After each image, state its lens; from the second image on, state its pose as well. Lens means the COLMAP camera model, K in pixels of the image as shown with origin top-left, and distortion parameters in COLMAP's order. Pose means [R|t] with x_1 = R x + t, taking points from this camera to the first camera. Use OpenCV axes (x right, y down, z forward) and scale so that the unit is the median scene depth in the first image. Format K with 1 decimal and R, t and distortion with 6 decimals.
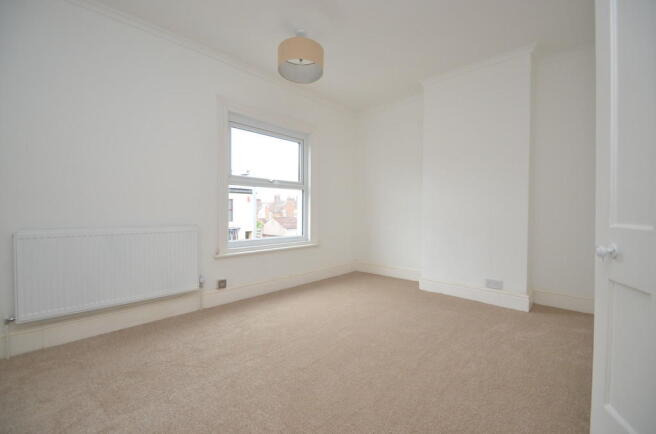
lens RADIAL K [[284.0, 0, 328.5], [0, 284.0, 218.2], [0, 0, 1]] dist [0.004814, 0.000257]
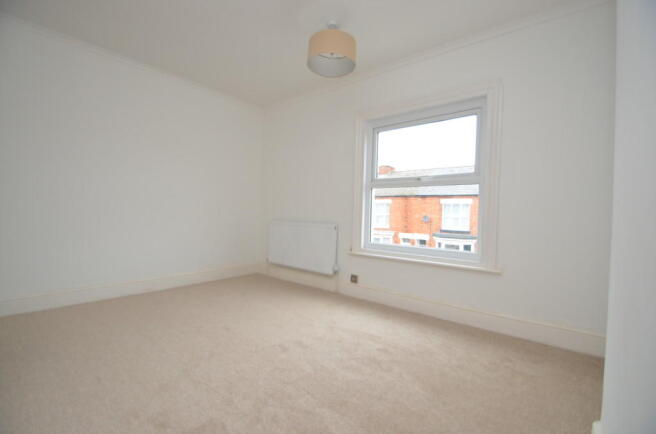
lens RADIAL K [[284.0, 0, 328.7], [0, 284.0, 214.7], [0, 0, 1]] dist [0.004814, 0.000257]
pose [[0.066163, 0.012419, -0.997732, 0.719456], [-0.033556, 0.999385, 0.010215, -0.027063], [0.997244, 0.032804, 0.066539, 0.801189]]
